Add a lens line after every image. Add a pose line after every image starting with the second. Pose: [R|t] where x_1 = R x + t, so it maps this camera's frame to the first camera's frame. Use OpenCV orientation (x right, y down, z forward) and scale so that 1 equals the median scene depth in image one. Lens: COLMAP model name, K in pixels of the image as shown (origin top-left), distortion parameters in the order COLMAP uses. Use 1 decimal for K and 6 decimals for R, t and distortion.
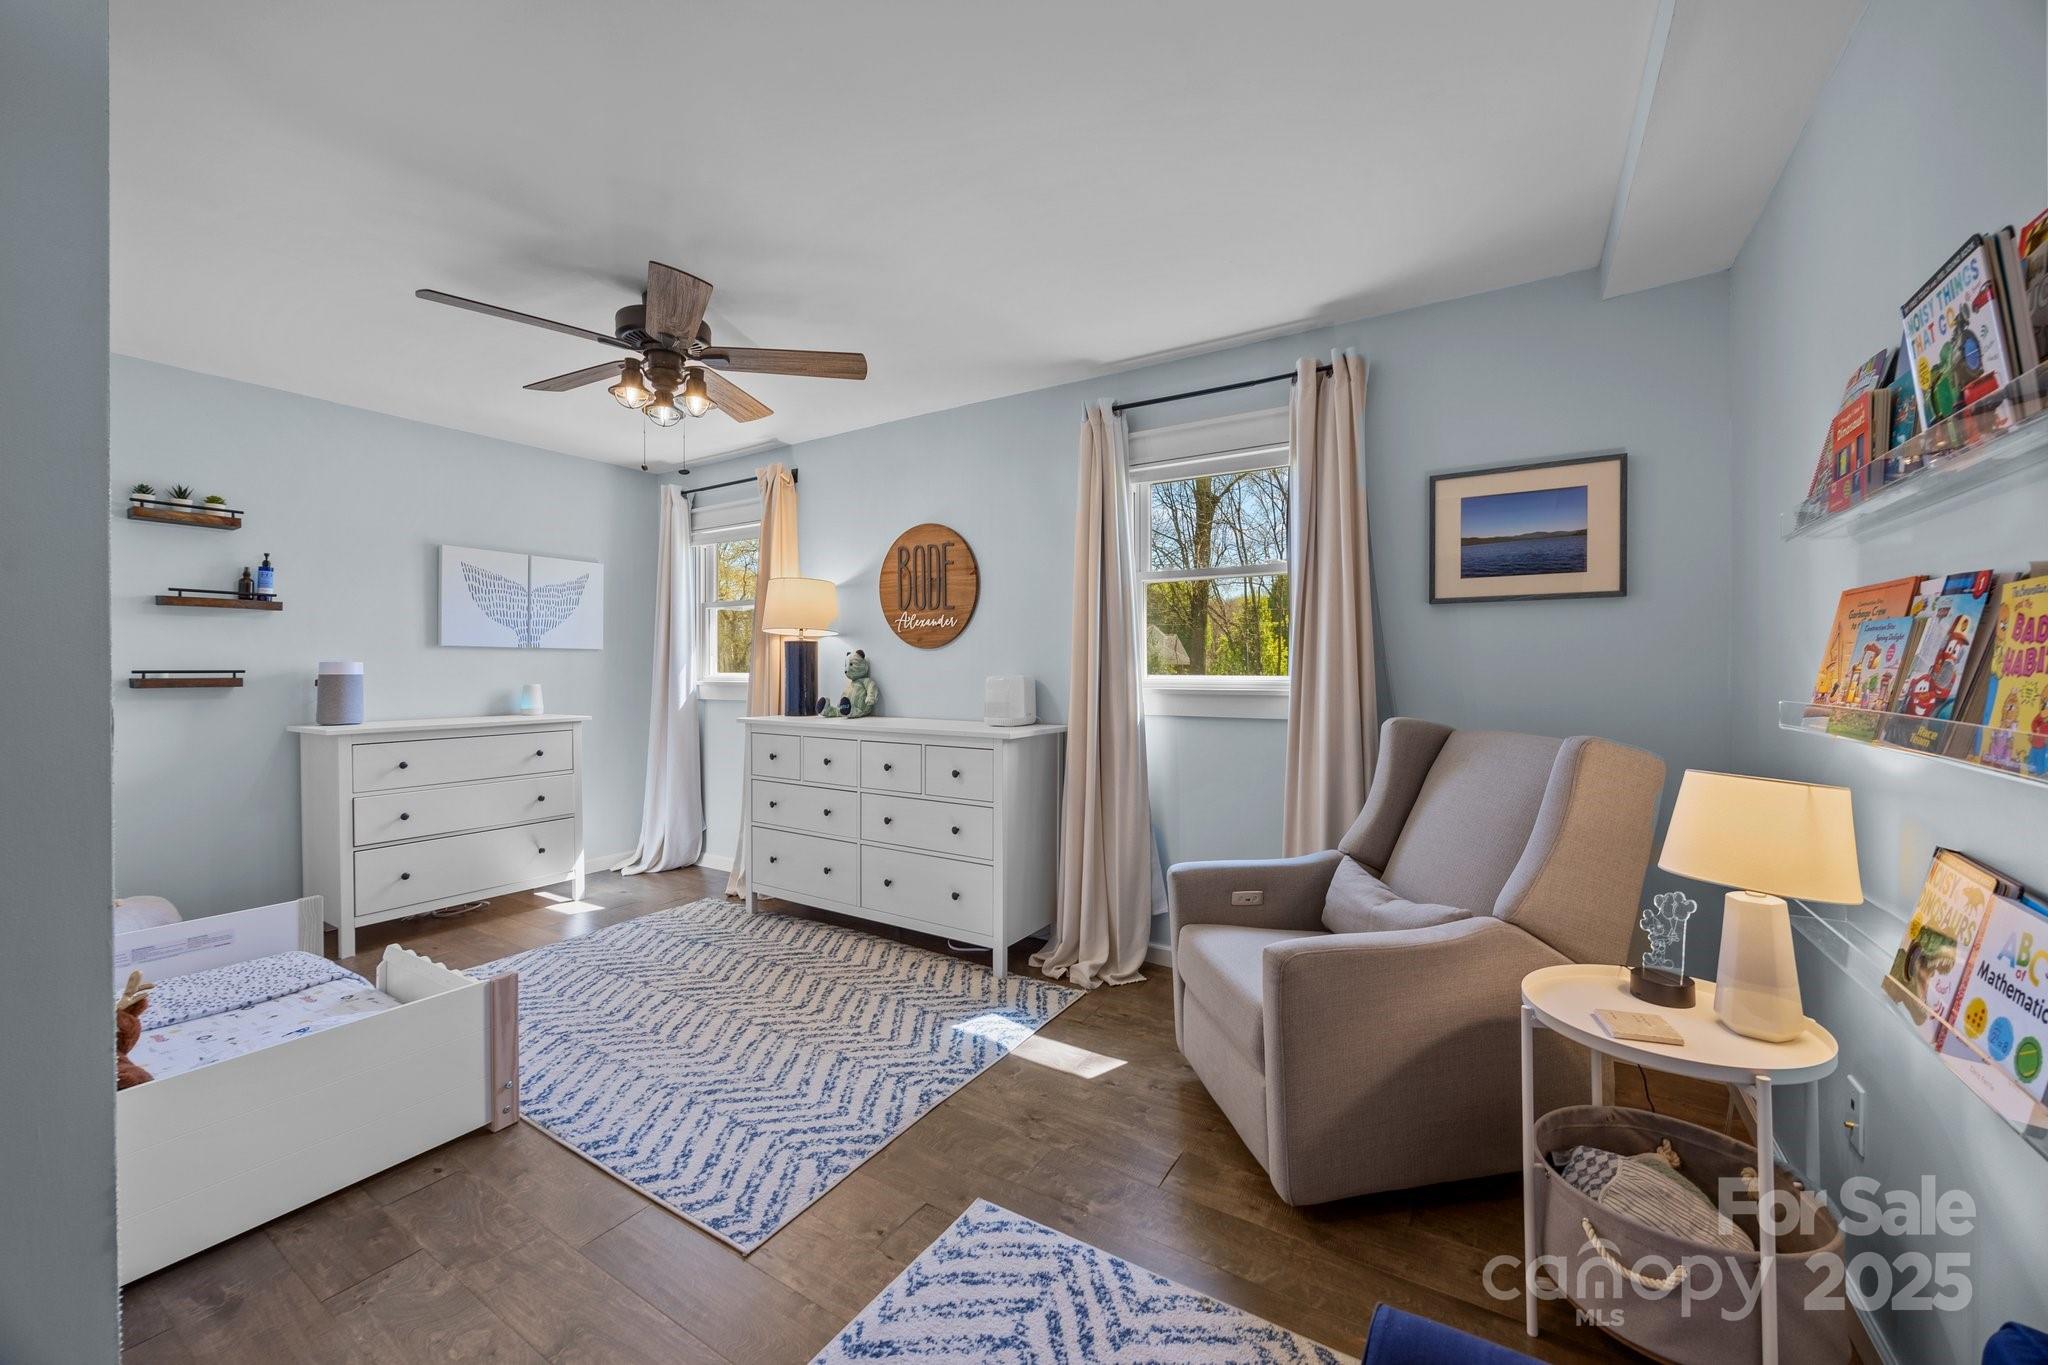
lens RADIAL K [[778.6, 0, 1027.9], [0, 778.6, 677.3], [0, 0, 1]] dist [-0.001380, 0.000151]
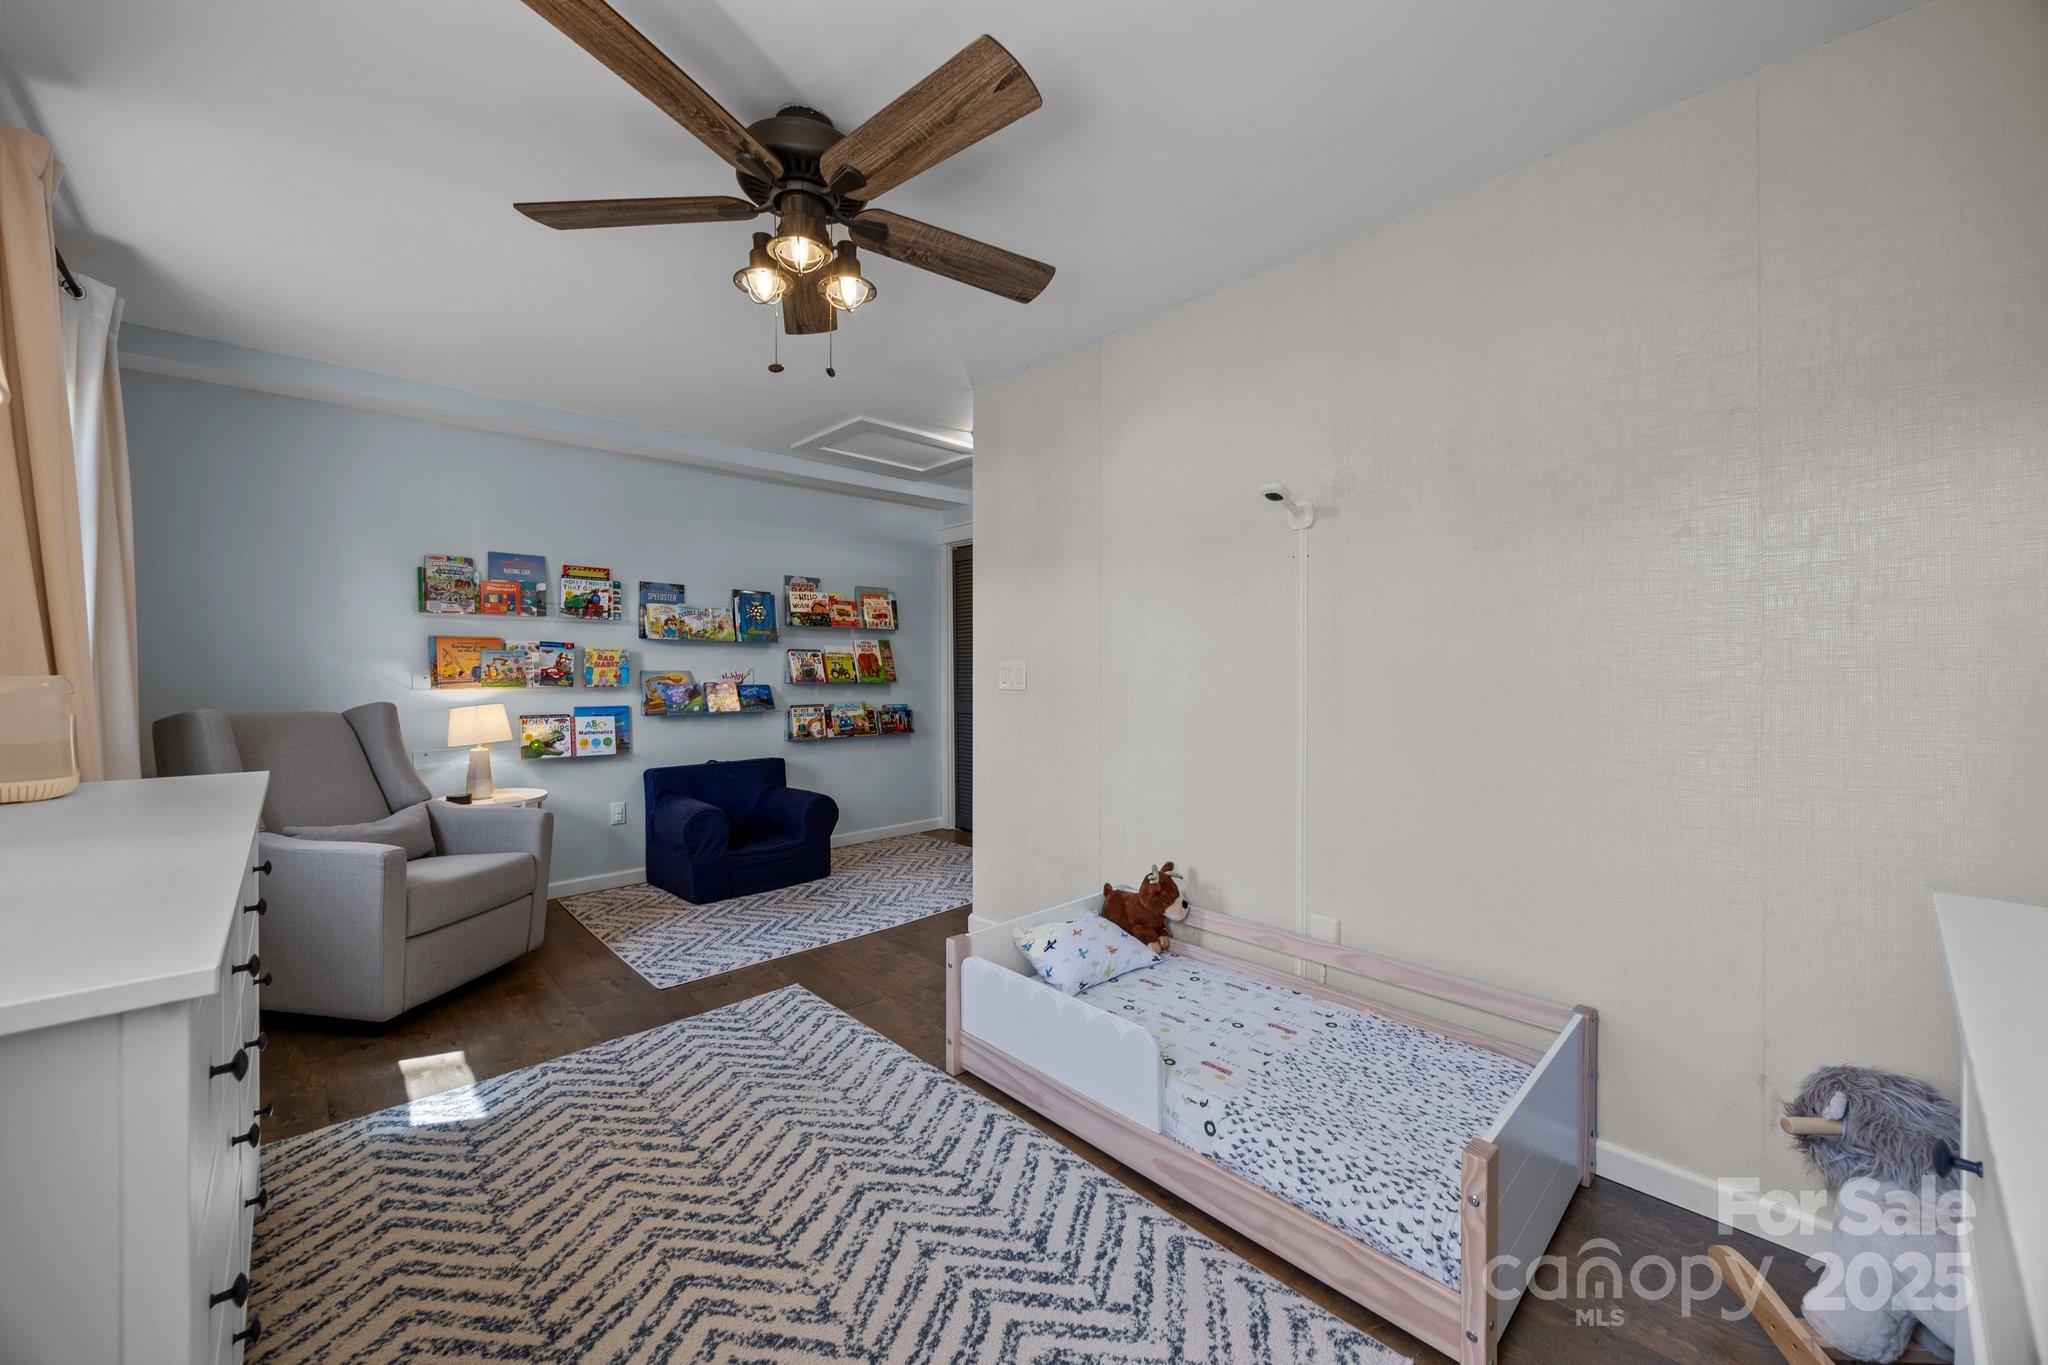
lens RADIAL K [[778.6, 0, 1027.9], [0, 778.6, 677.3], [0, 0, 1]] dist [-0.001380, 0.000151]
pose [[-0.967722, -0.001764, 0.252013, -0.864793], [0.003337, 0.999798, 0.019815, -0.010343], [-0.251997, 0.020017, -0.967521, 1.681712]]
